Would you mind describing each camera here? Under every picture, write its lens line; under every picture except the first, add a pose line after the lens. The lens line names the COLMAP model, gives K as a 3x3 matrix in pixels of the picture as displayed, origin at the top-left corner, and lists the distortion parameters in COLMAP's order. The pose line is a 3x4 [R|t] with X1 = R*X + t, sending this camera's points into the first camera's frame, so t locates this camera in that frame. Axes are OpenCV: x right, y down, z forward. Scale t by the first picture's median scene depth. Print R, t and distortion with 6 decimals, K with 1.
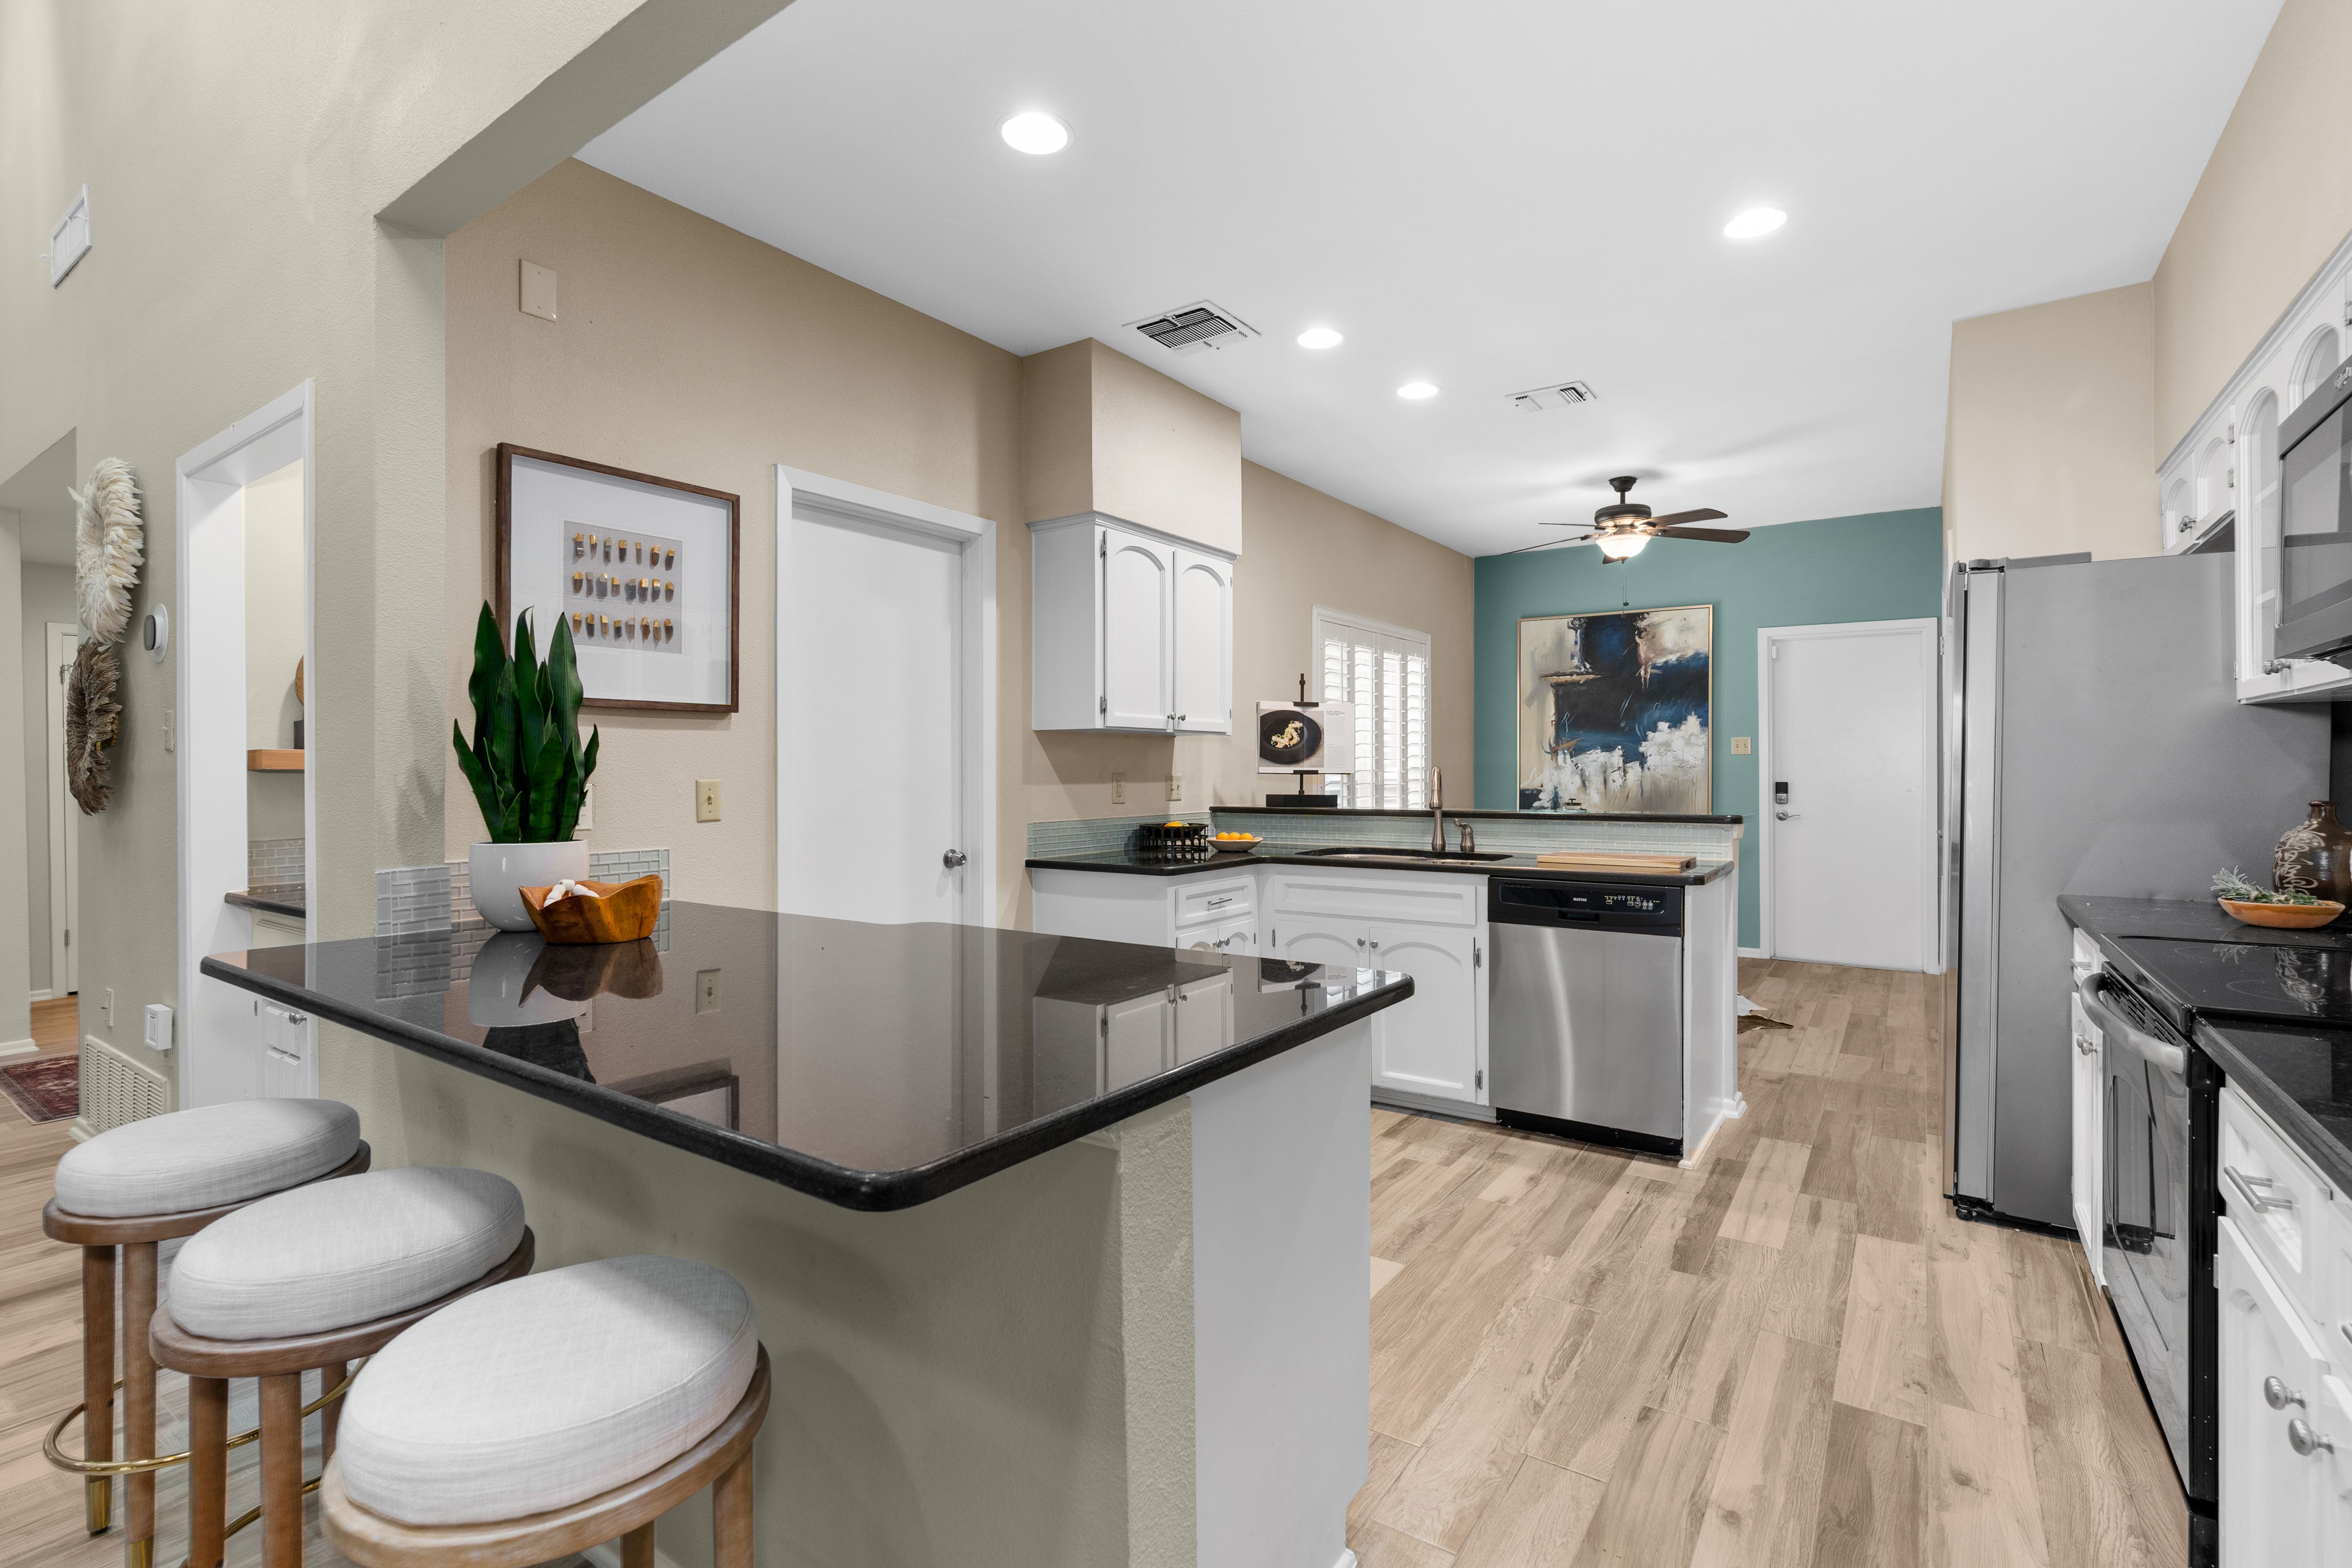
lens RADIAL K [[1068.0, 0, 1182.2], [0, 1068.0, 773.7], [0, 0, 1]] dist [-0.008713, 0.004305]
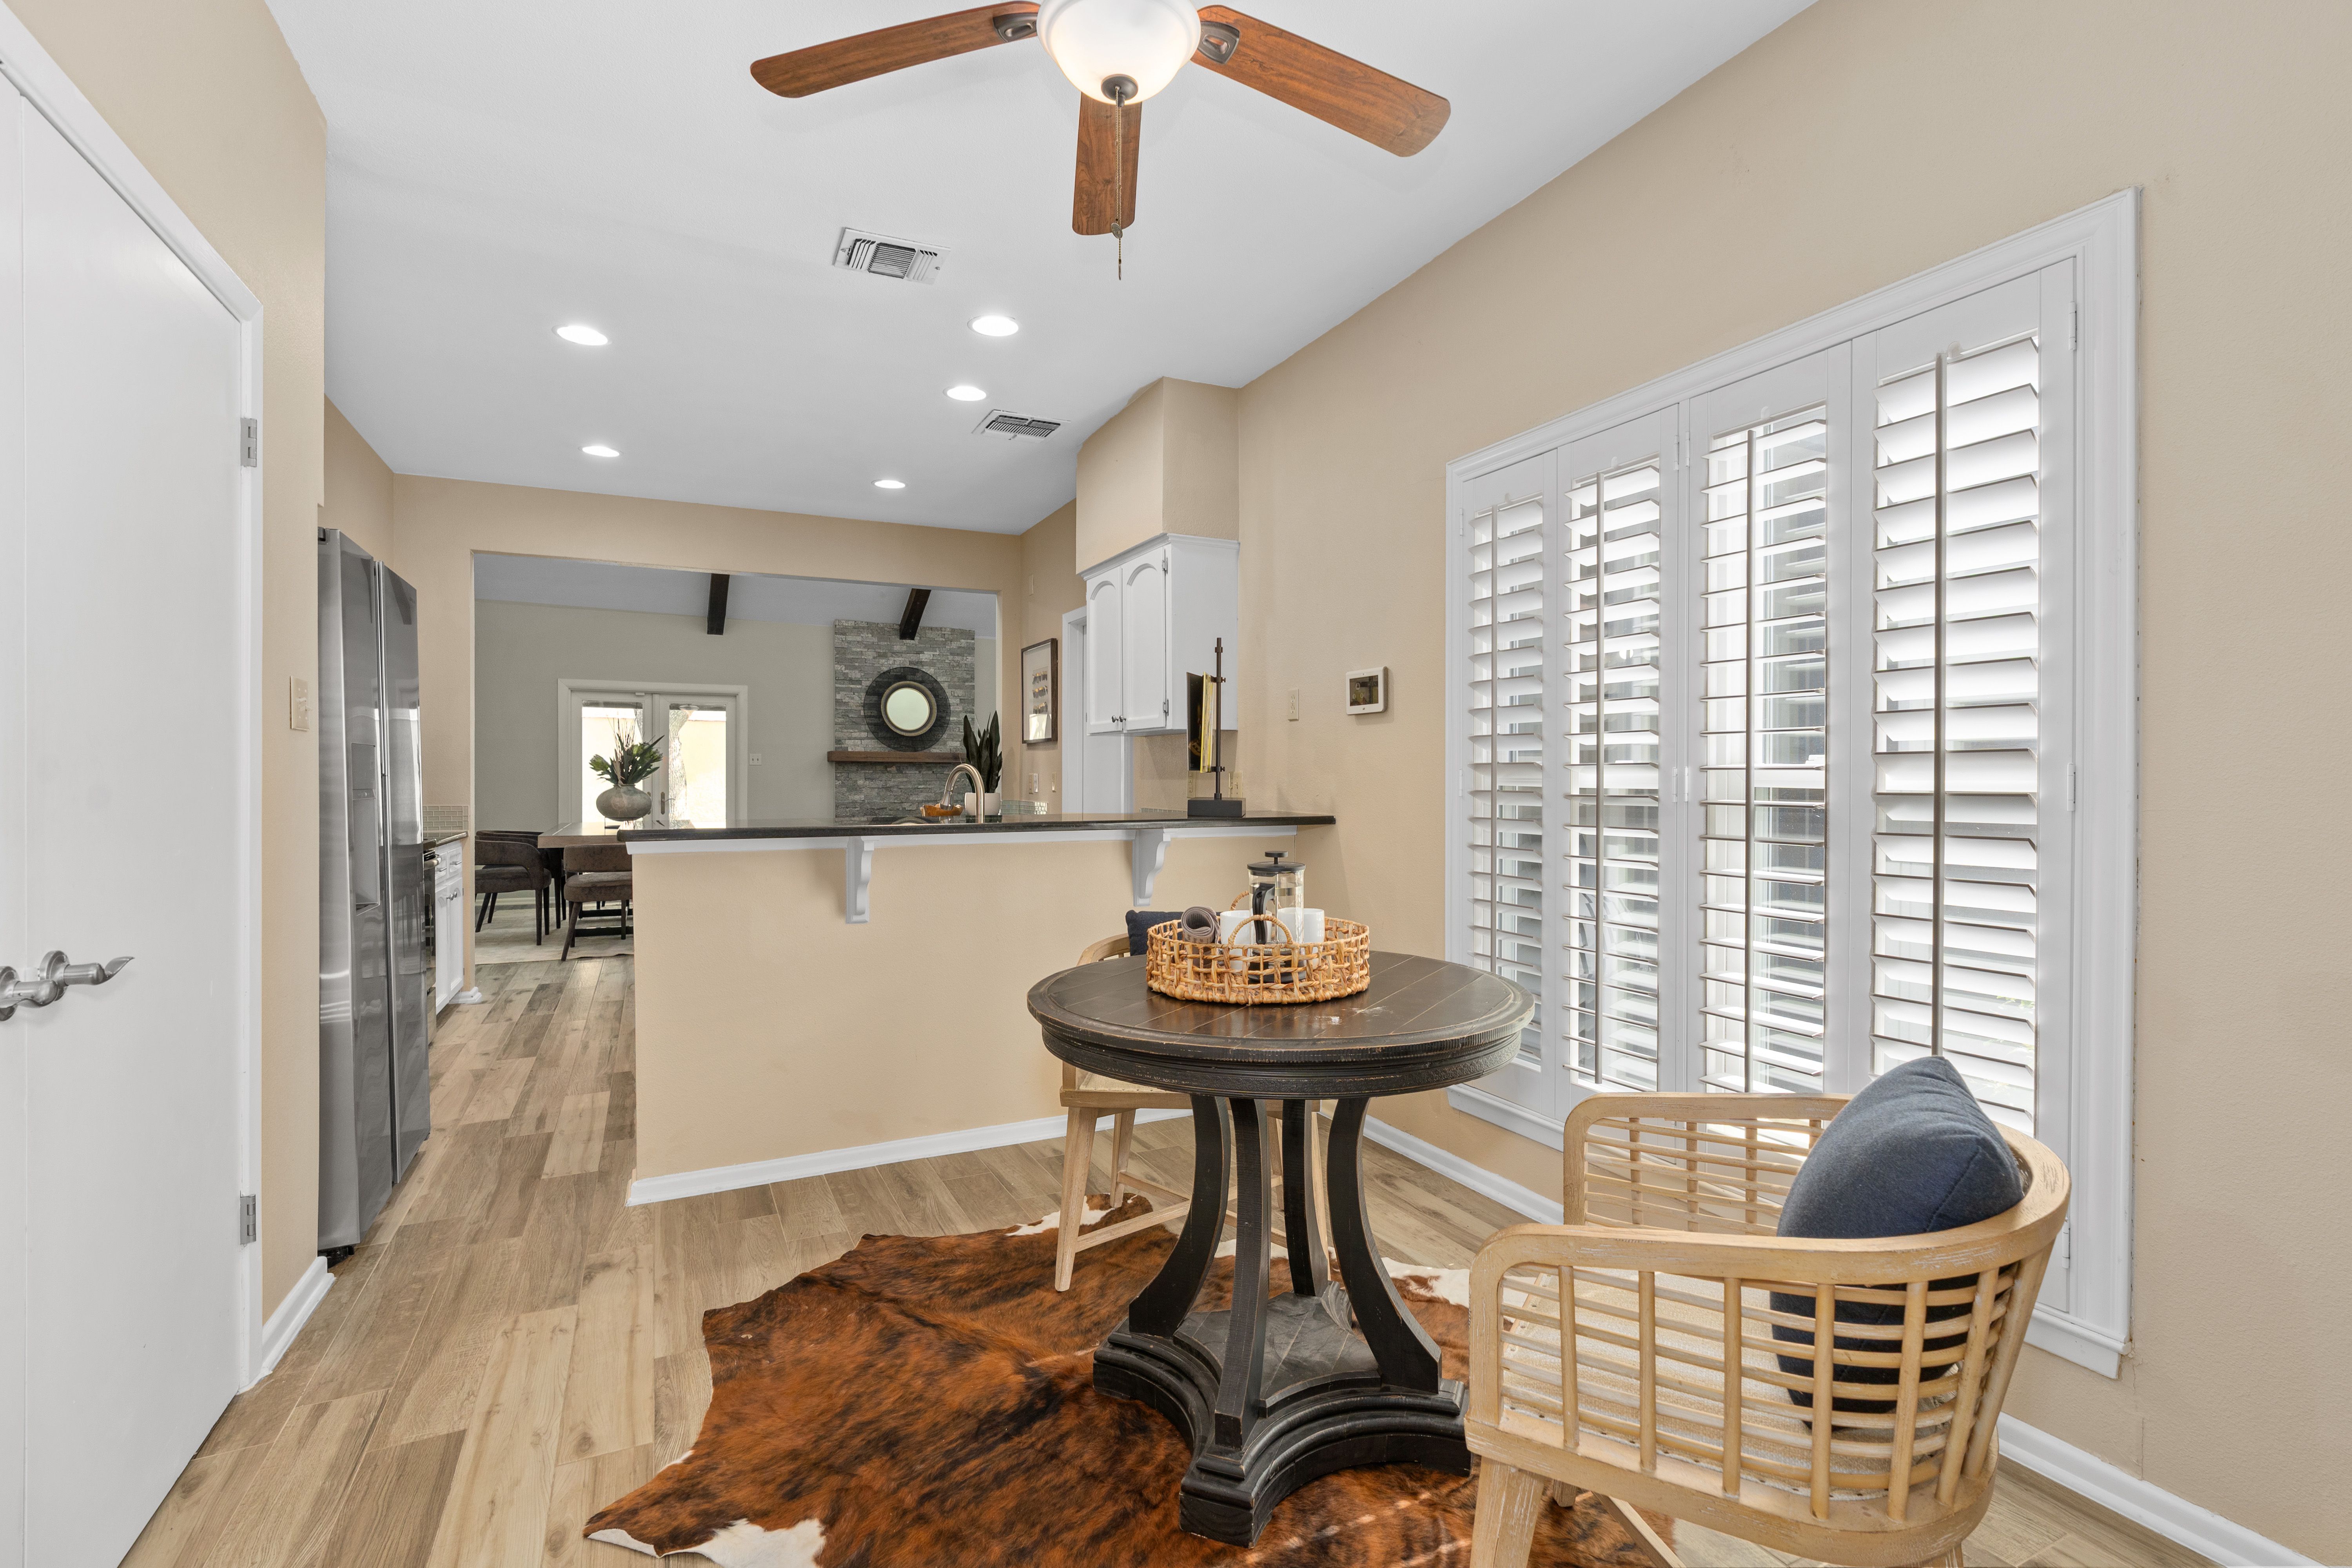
lens RADIAL K [[1068.0, 0, 1159.3], [0, 1068.0, 781.5], [0, 0, 1]] dist [-0.008713, 0.004305]
pose [[-0.498622, 0.009547, -0.866767, 0.970163], [-0.001190, 0.999931, 0.011698, -0.001761], [0.866819, 0.006865, -0.498577, 1.663201]]
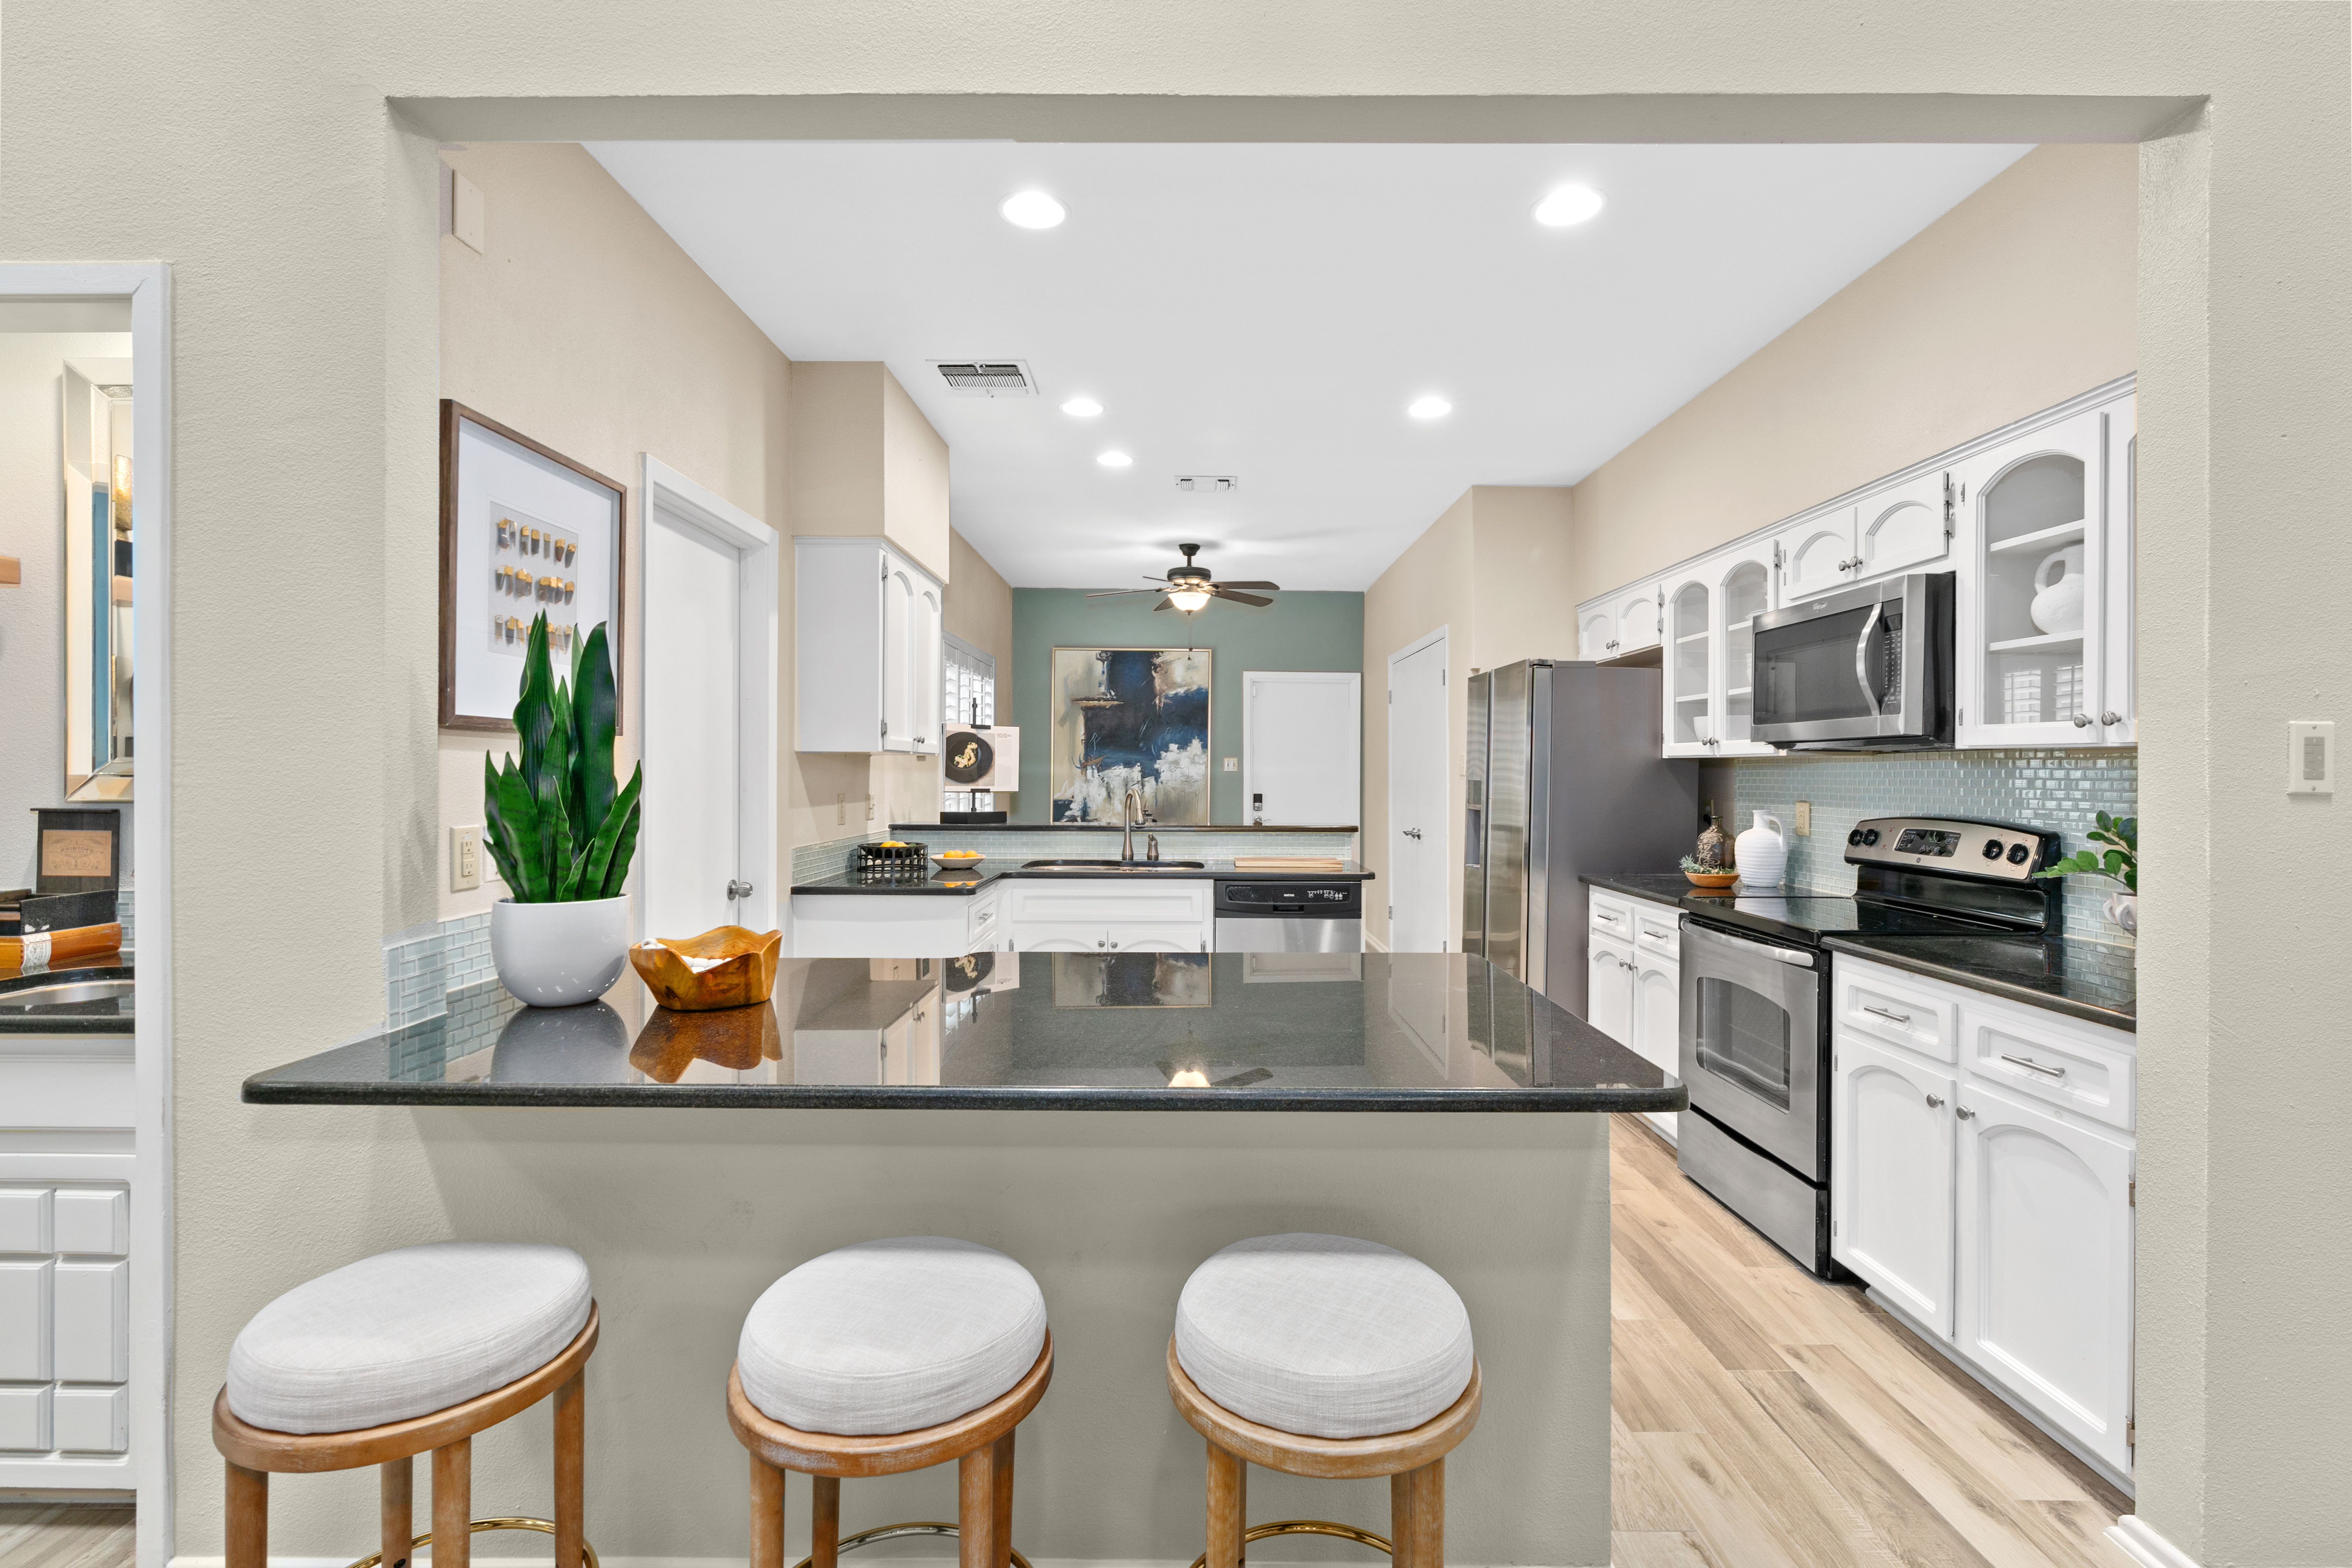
lens RADIAL K [[1068.0, 0, 1176.1], [0, 1068.0, 770.3], [0, 0, 1]] dist [-0.008713, 0.004305]
pose [[0.822988, 0.008507, 0.567996, -0.401471], [-0.005803, 0.999962, -0.006568, -0.019267], [-0.568030, 0.002109, 0.823005, 0.020614]]
